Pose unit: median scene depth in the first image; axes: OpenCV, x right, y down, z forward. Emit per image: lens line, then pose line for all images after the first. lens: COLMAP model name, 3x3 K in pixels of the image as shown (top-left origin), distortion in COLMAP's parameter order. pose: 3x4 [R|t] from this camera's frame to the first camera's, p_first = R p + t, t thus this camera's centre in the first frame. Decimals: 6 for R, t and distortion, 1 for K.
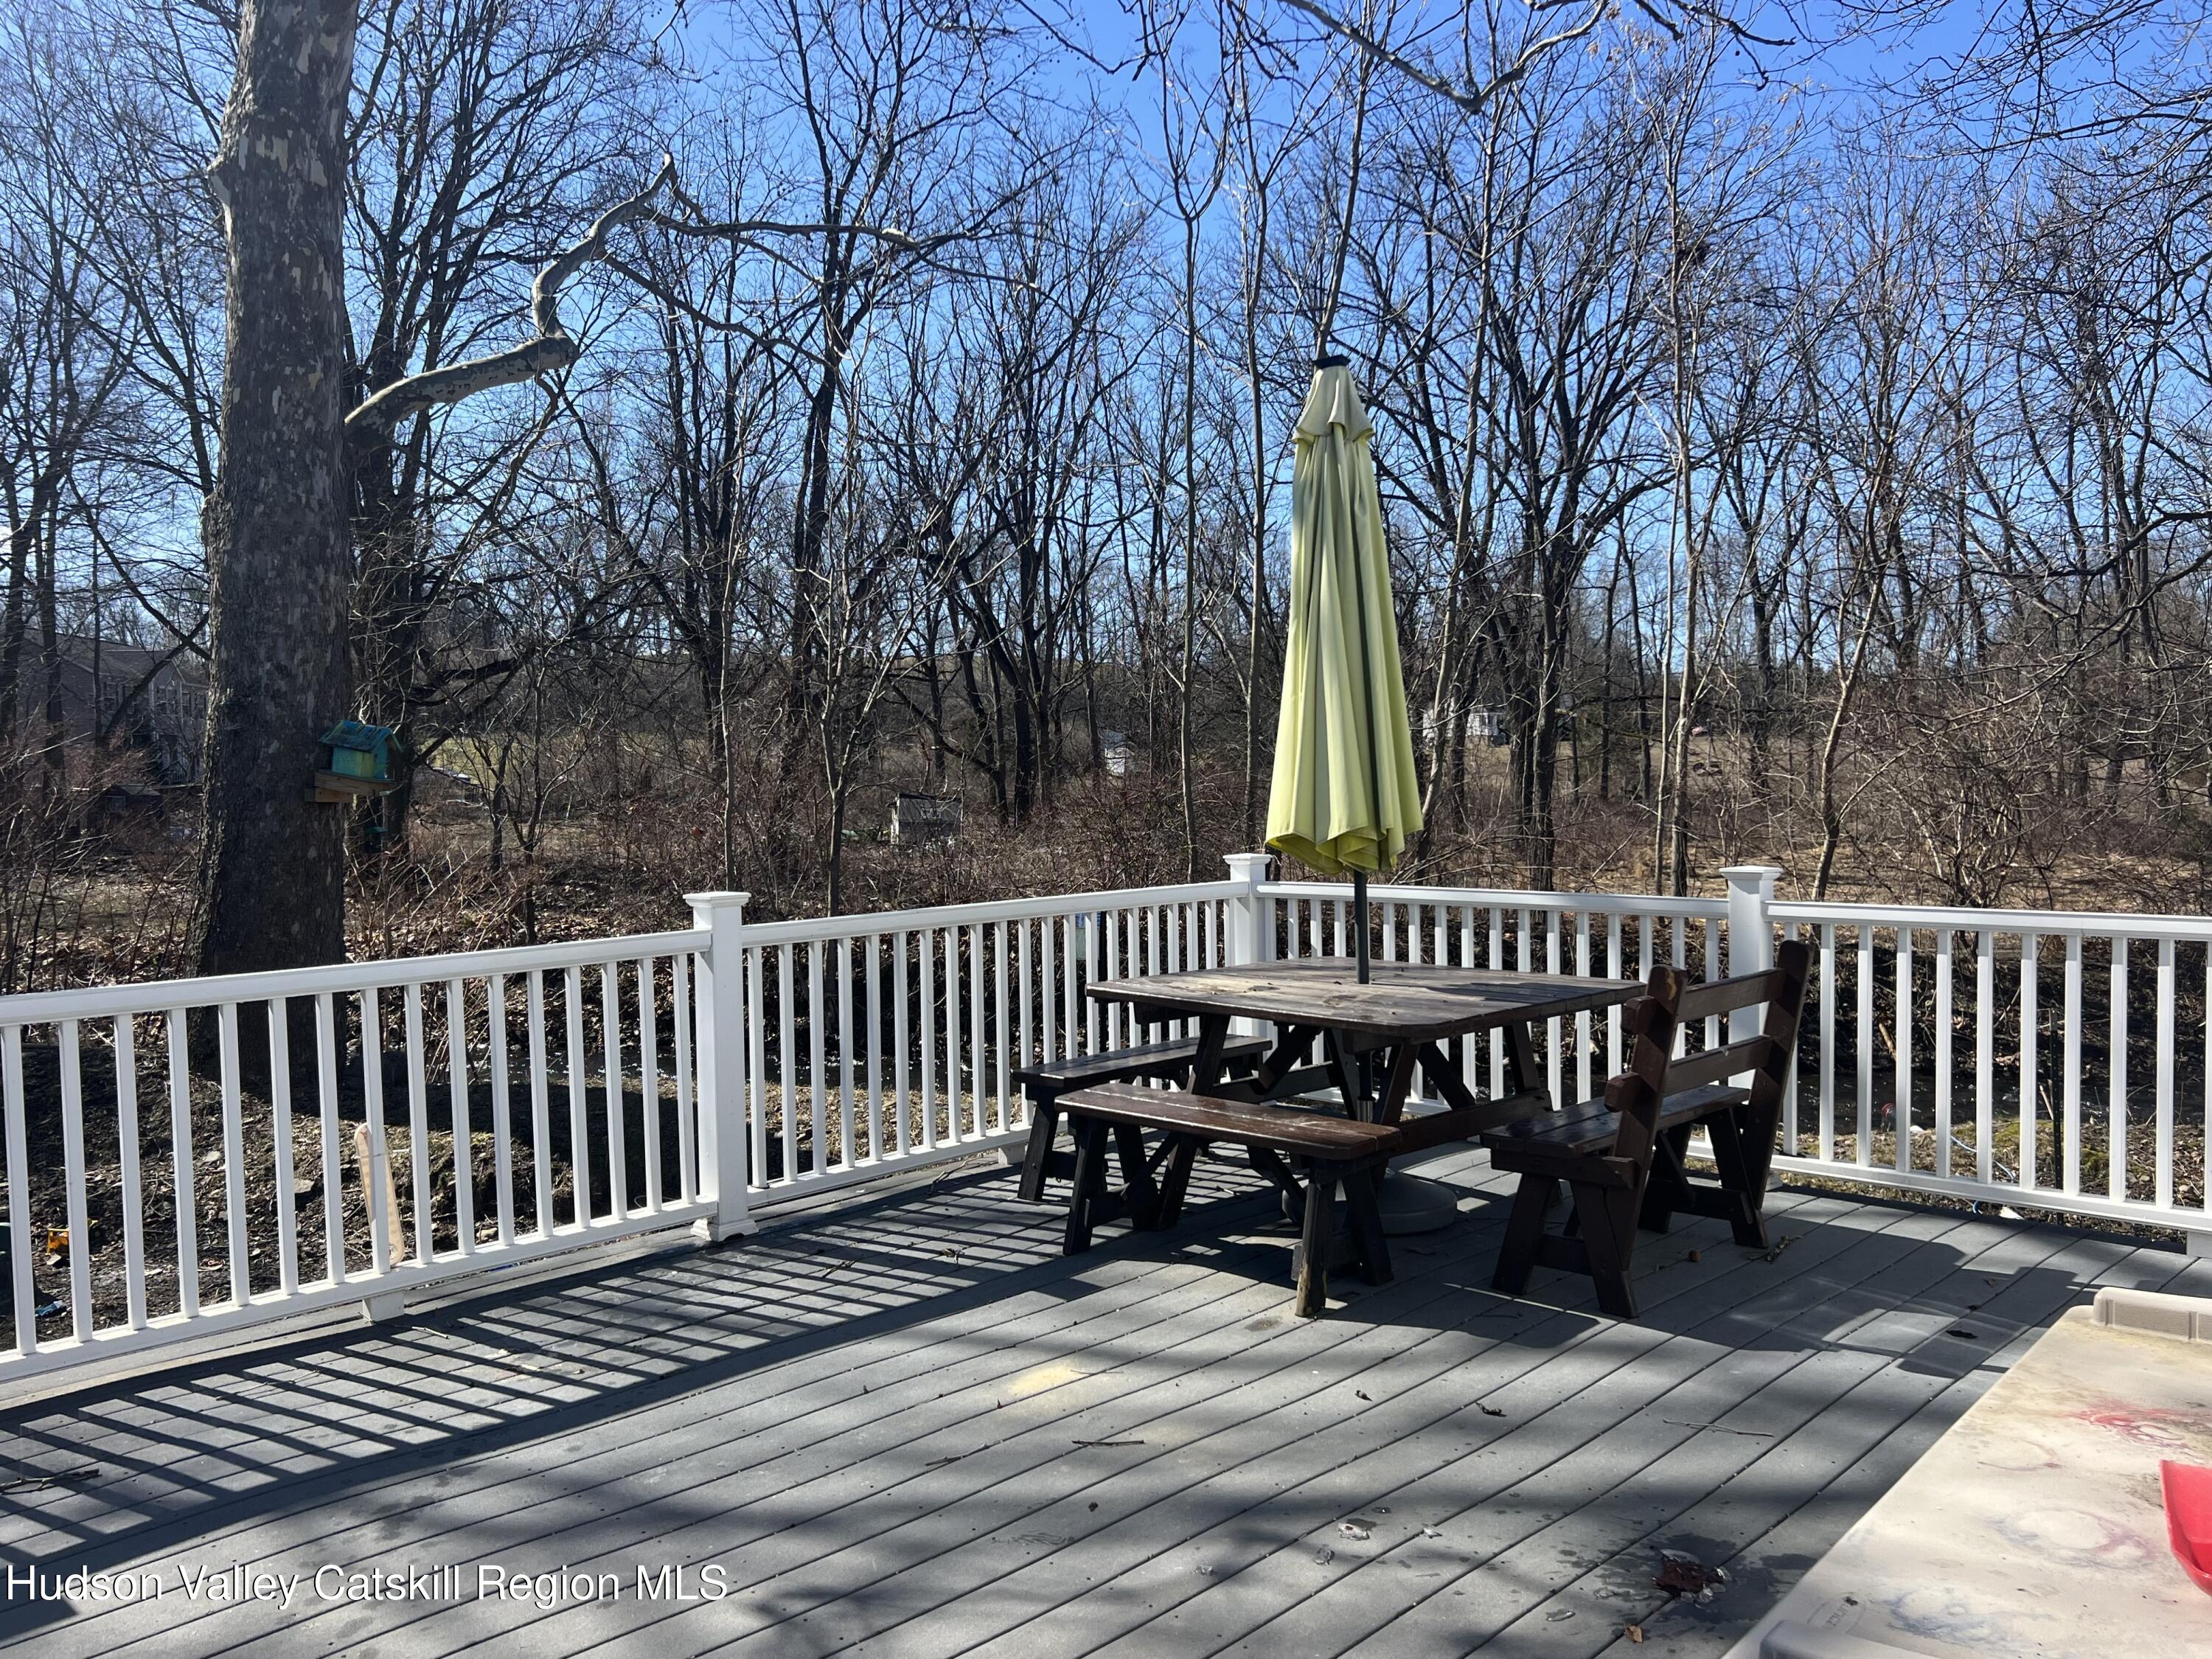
lens RADIAL K [[1751.8, 0, 1104.3], [0, 1751.8, 830.7], [0, 0, 1]] dist [0.024484, -0.006032]
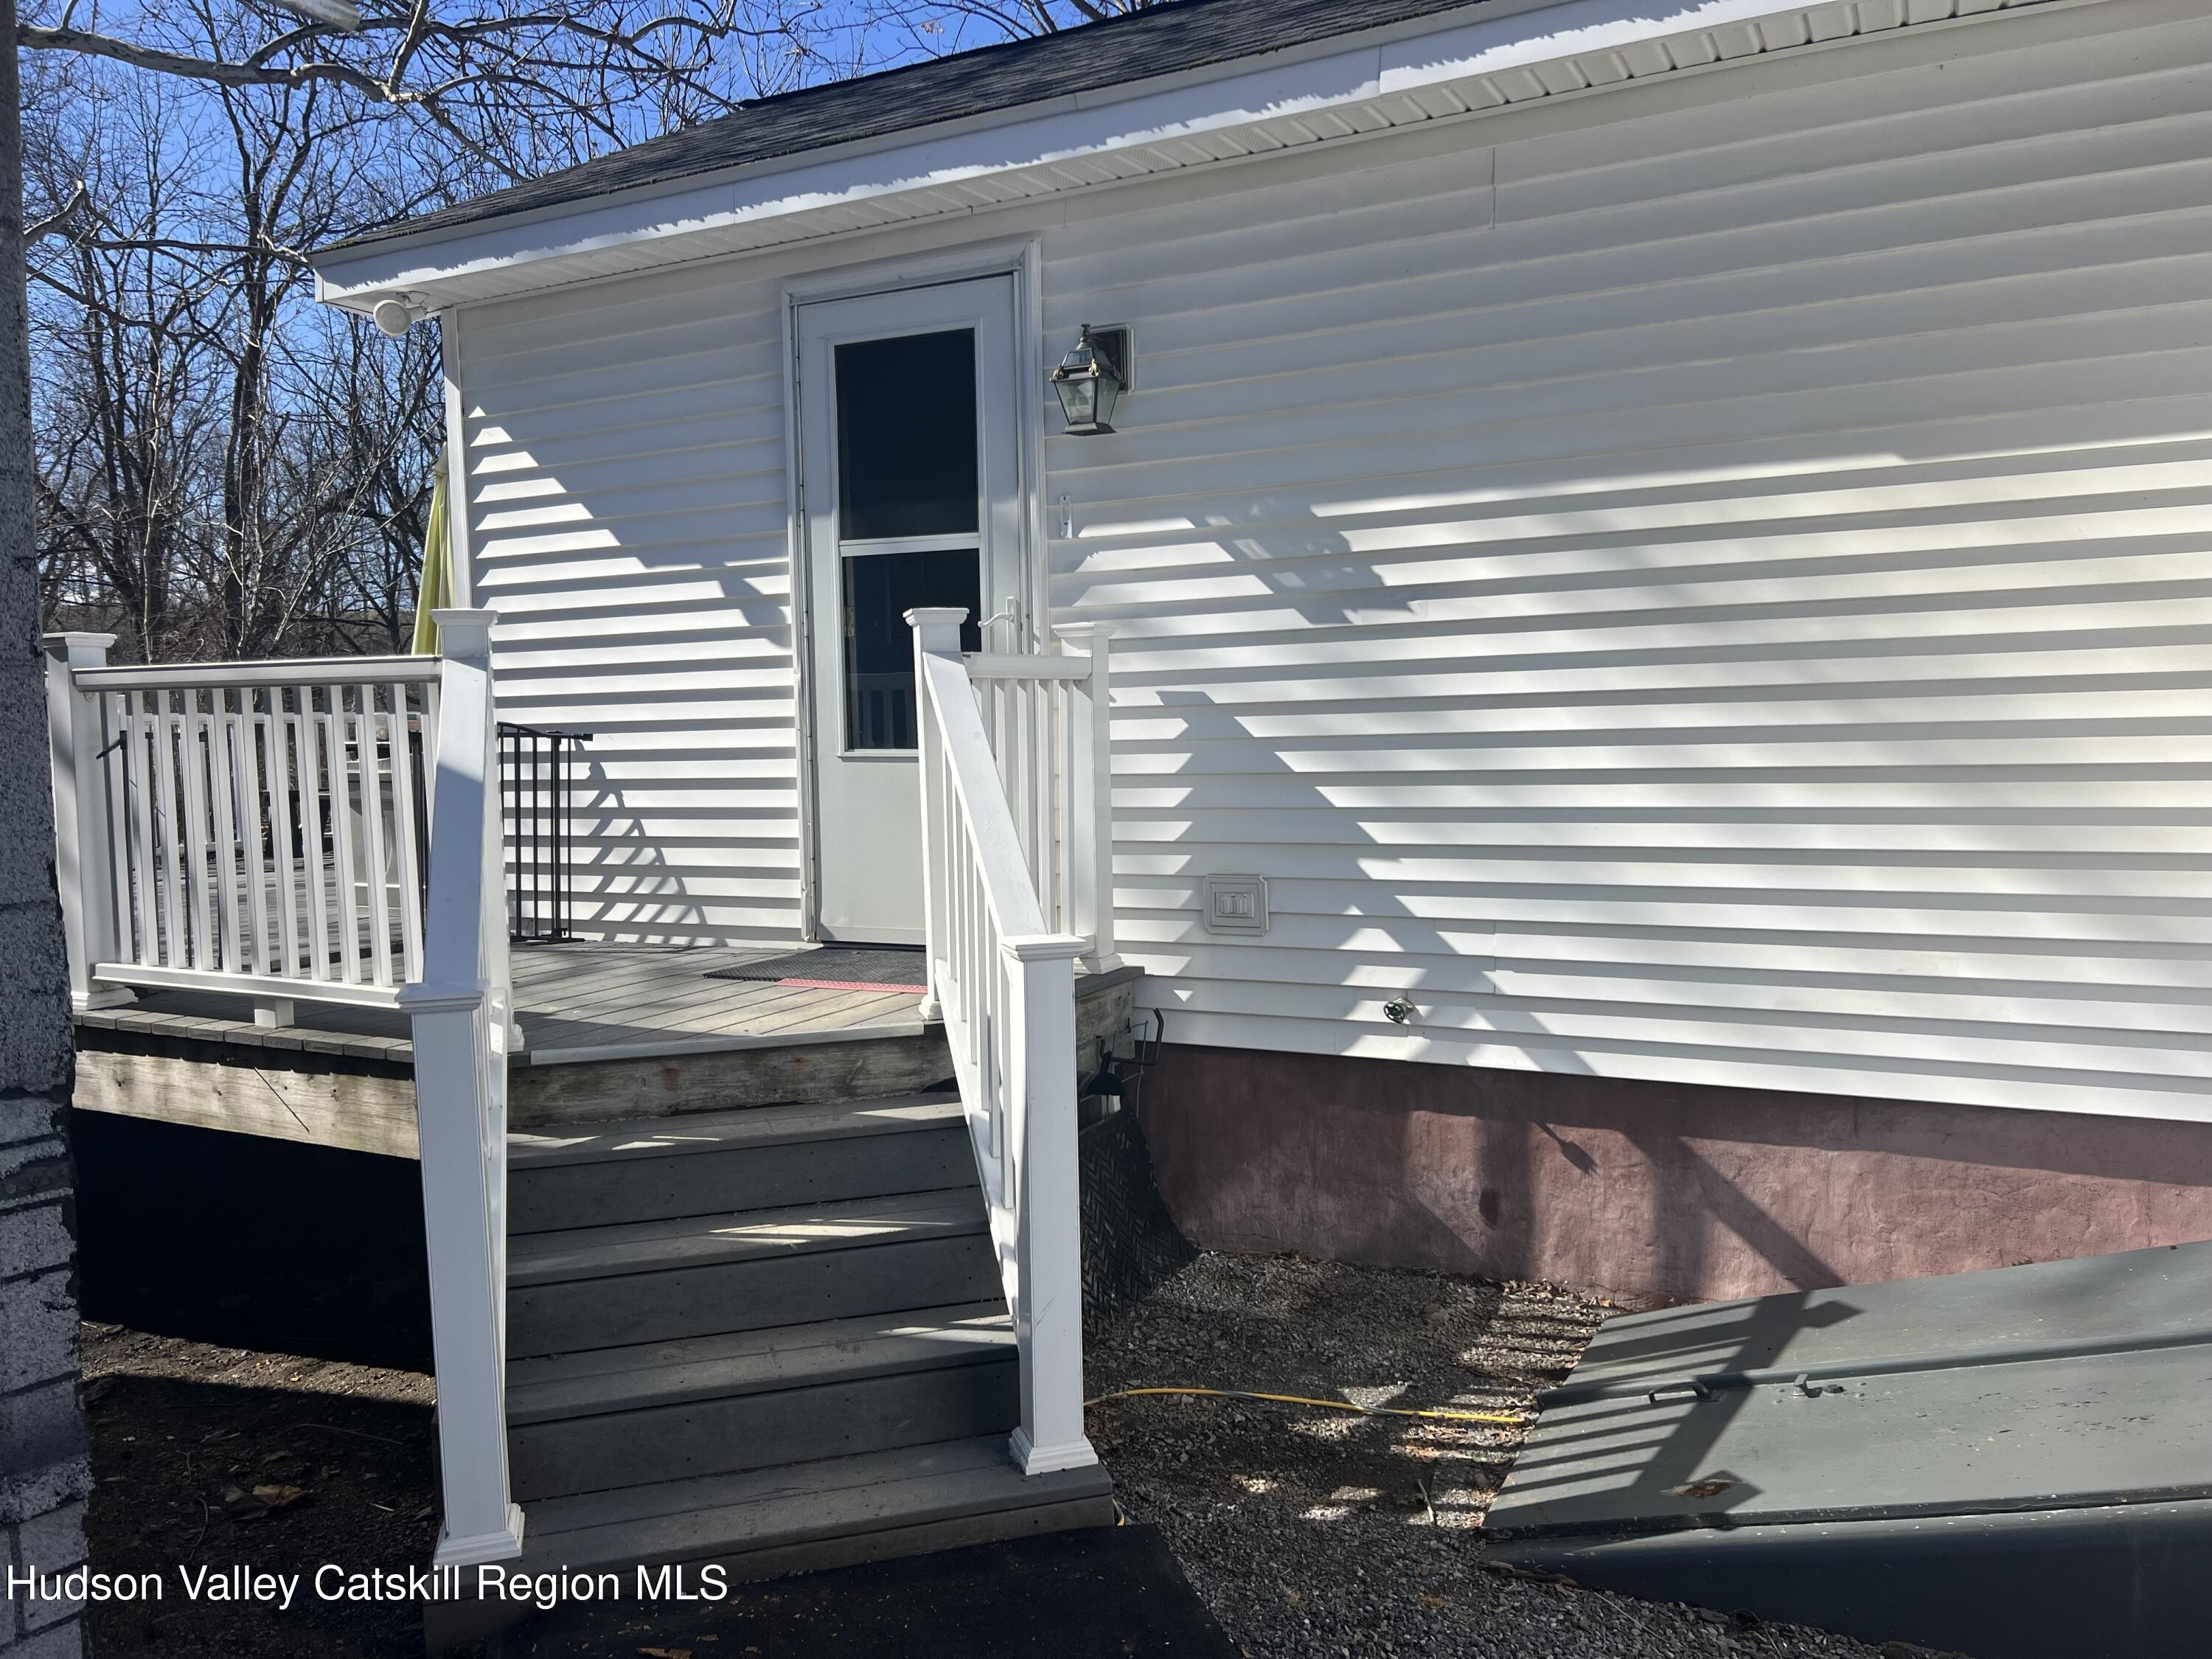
lens RADIAL K [[1639.8, 0, 1107.8], [0, 1639.8, 842.3], [0, 0, 1]] dist [0.001487, -0.002094]
pose [[0.953632, -0.028883, 0.299585, 0.030804], [0.017529, 0.999025, 0.040517, 0.016319], [-0.300463, -0.033387, 0.953209, -0.124859]]
